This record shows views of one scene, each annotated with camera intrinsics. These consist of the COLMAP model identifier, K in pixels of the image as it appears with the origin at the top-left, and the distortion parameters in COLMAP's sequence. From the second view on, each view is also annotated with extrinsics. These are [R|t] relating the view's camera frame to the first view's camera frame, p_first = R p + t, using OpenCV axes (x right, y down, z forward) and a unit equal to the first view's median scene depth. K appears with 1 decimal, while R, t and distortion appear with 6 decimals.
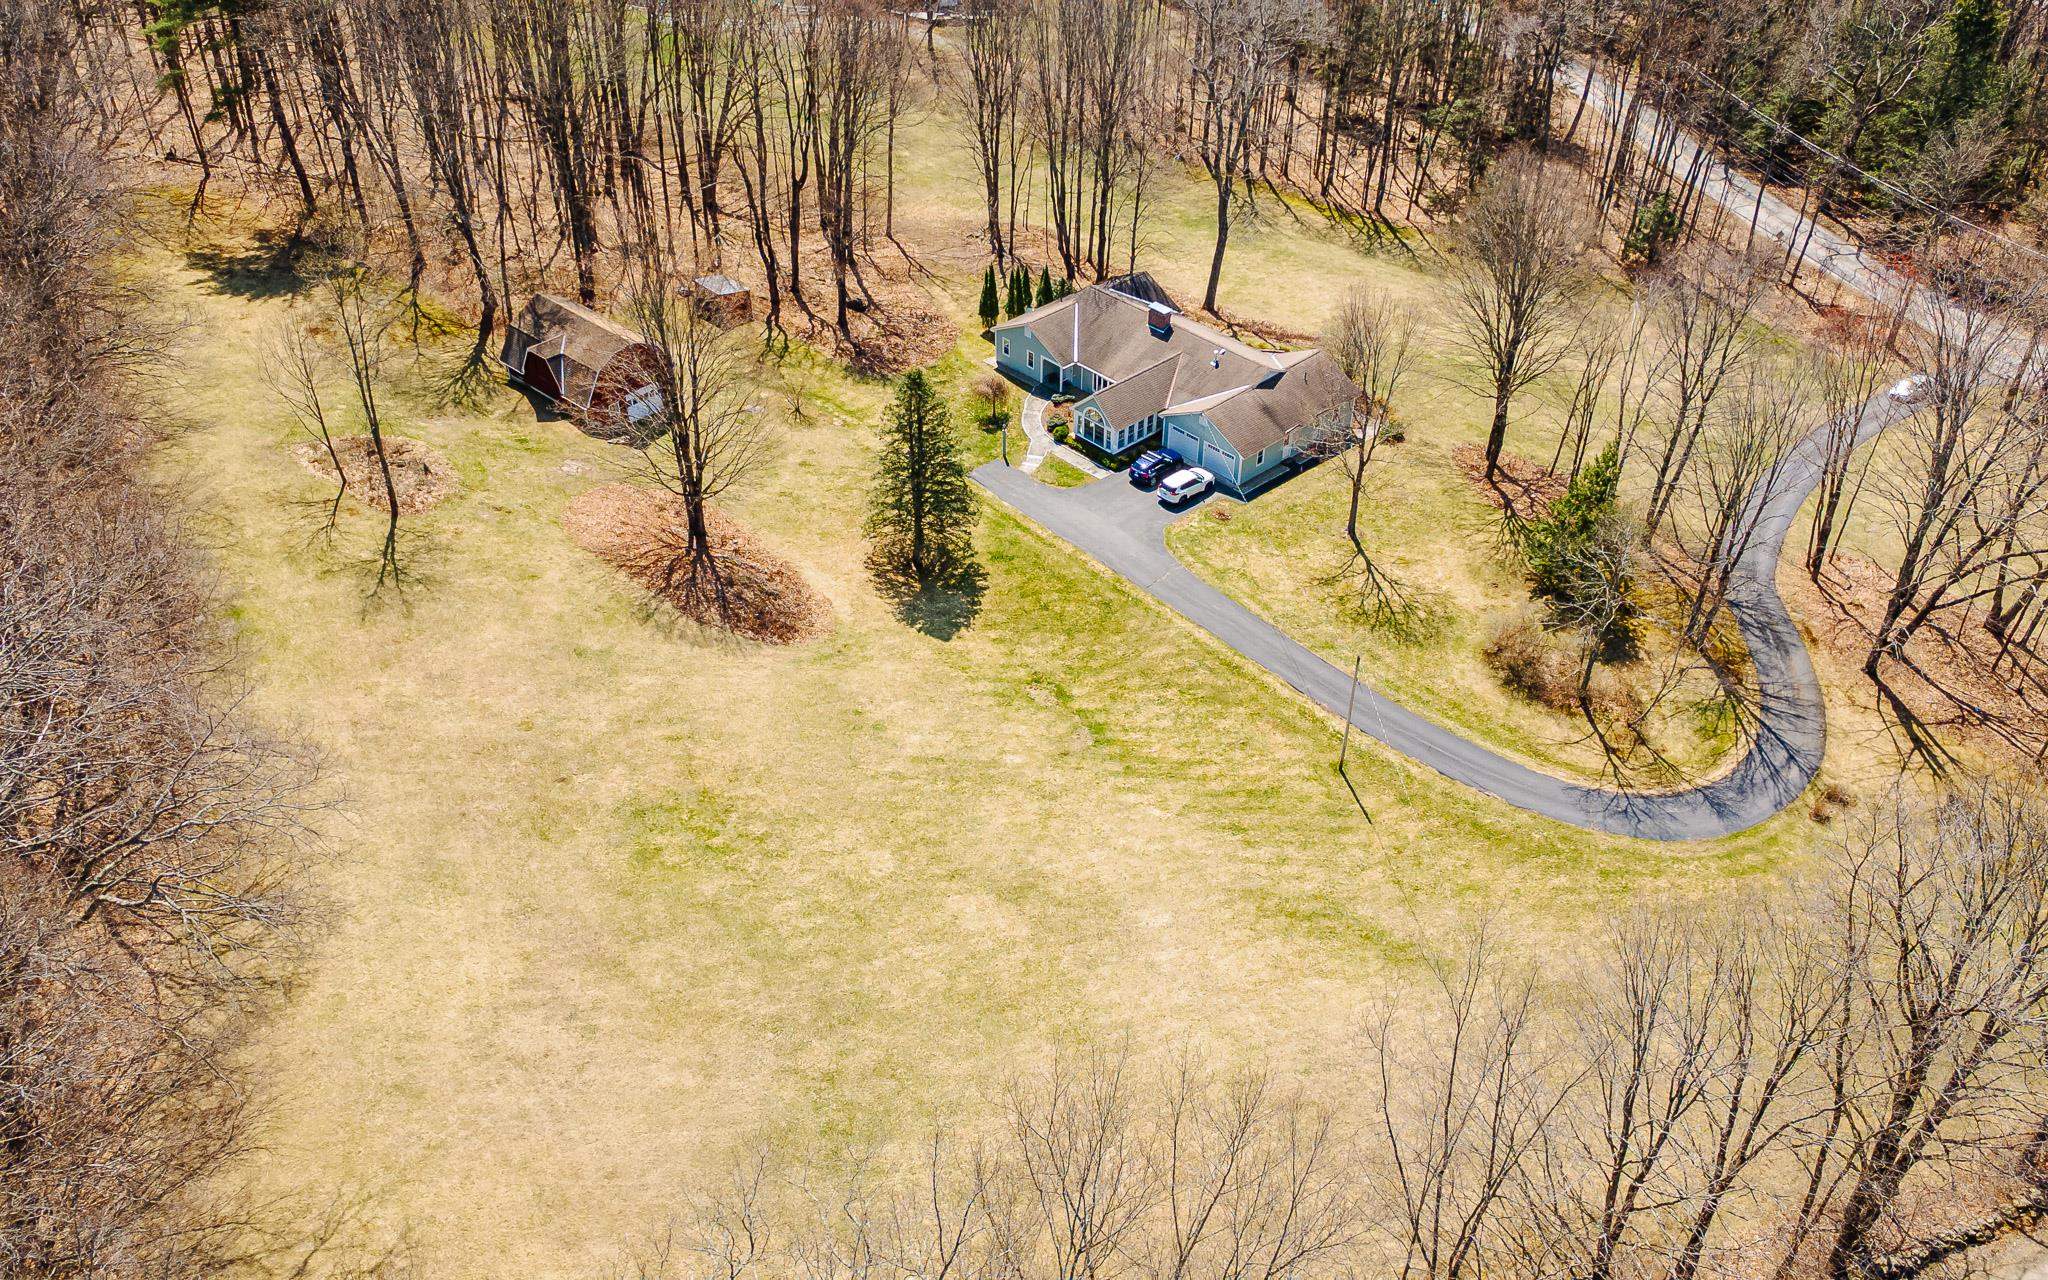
lens RADIAL K [[1643.7, 0, 1044.9], [0, 1643.7, 632.3], [0, 0, 1]] dist [0.027988, -0.006109]
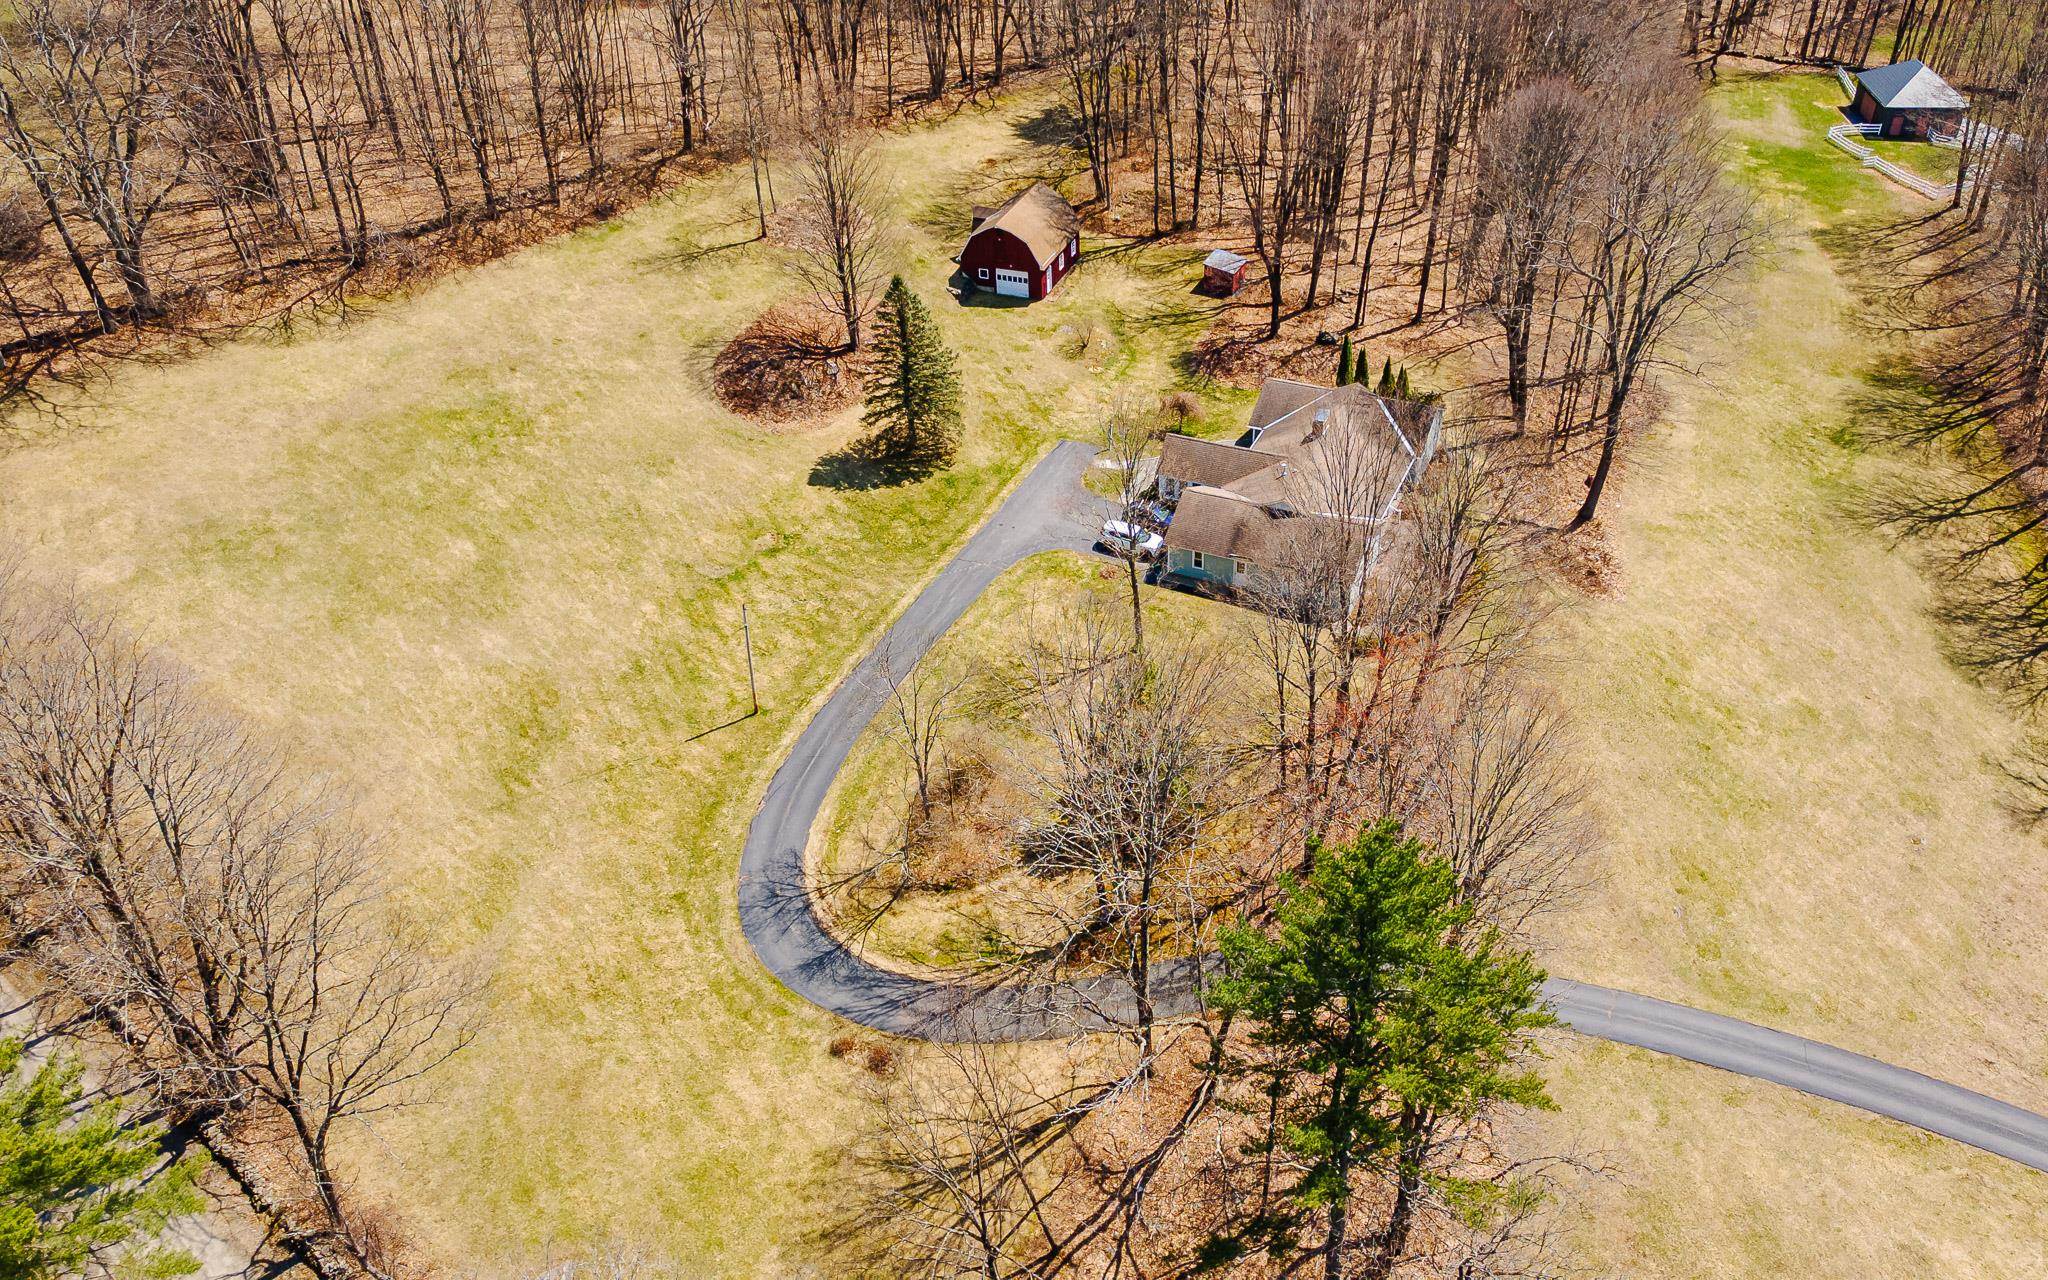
lens RADIAL K [[1643.7, 0, 1044.9], [0, 1643.7, 632.3], [0, 0, 1]] dist [0.027988, -0.006109]
pose [[0.411771, 0.518033, -0.749725, 0.981578], [-0.562701, 0.791670, 0.237964, -0.297196], [0.716807, 0.323884, 0.617484, 0.472602]]
